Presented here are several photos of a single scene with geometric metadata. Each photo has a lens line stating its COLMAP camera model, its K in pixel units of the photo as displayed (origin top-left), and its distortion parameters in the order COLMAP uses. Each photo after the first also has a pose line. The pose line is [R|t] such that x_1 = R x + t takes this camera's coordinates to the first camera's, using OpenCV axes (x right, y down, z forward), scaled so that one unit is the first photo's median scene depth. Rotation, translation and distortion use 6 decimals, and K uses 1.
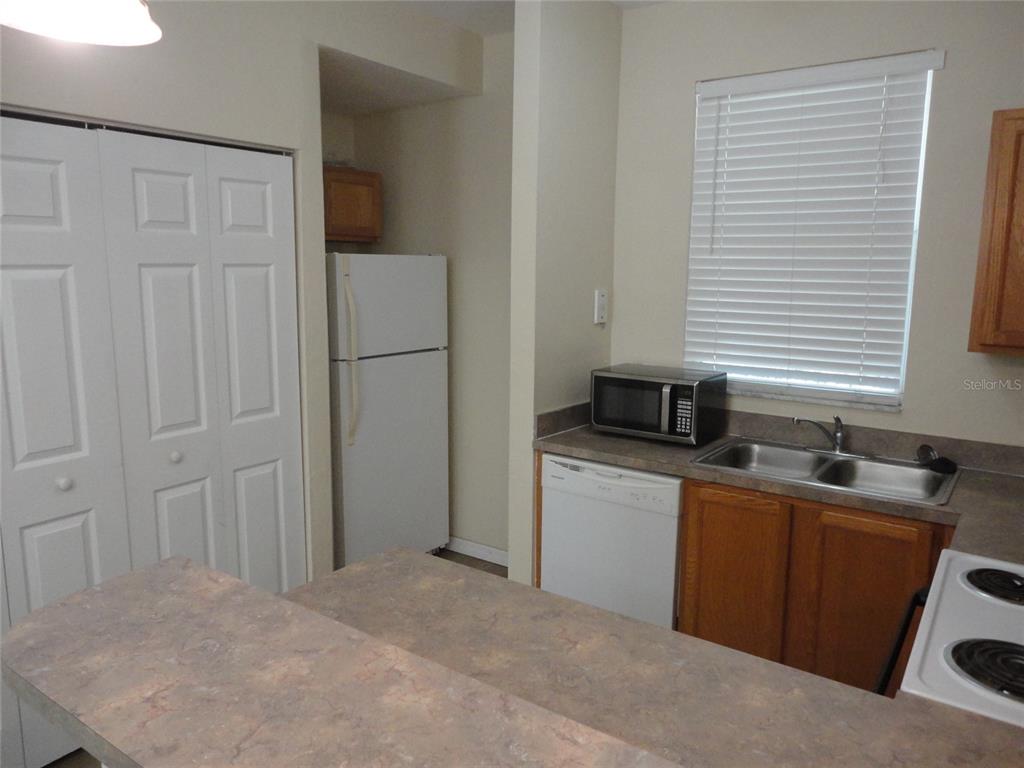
lens RADIAL K [[740.0, 0, 512.0], [0, 740.0, 384.0], [0, 0, 1]] dist [0.002830, 0.000091]
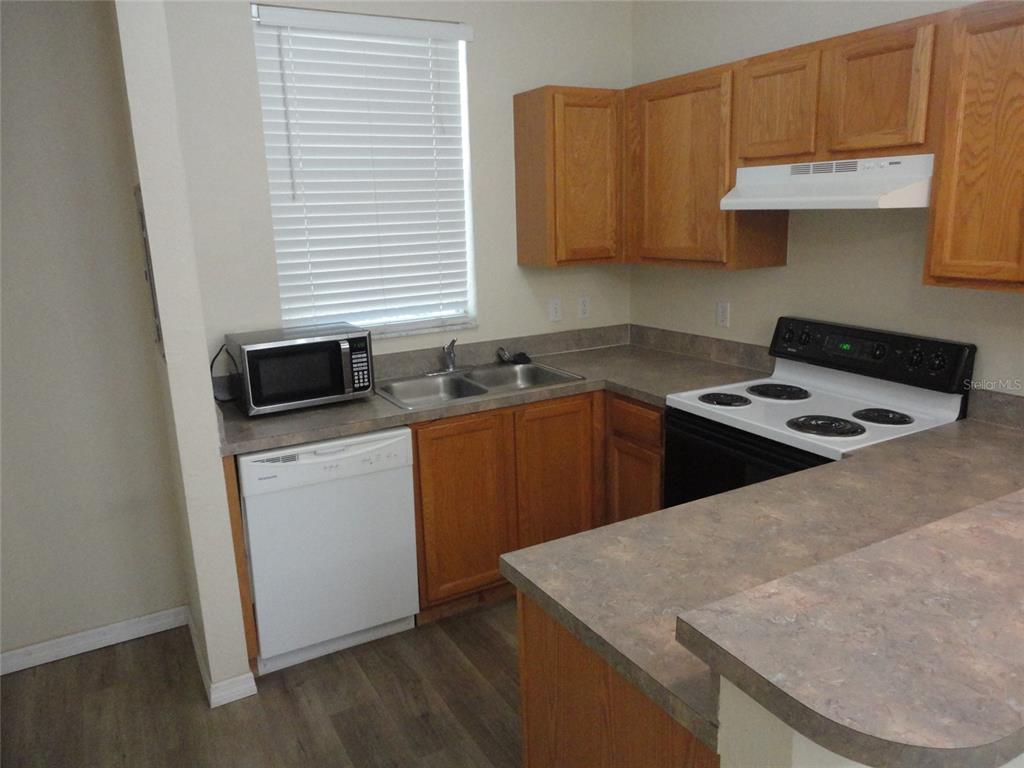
lens RADIAL K [[740.0, 0, 512.0], [0, 740.0, 384.0], [0, 0, 1]] dist [0.002830, 0.000091]
pose [[0.433079, -0.235732, 0.869984, -0.542603], [0.182775, 0.968110, 0.171335, -0.070013], [-0.882630, 0.084810, 0.462354, 0.392656]]
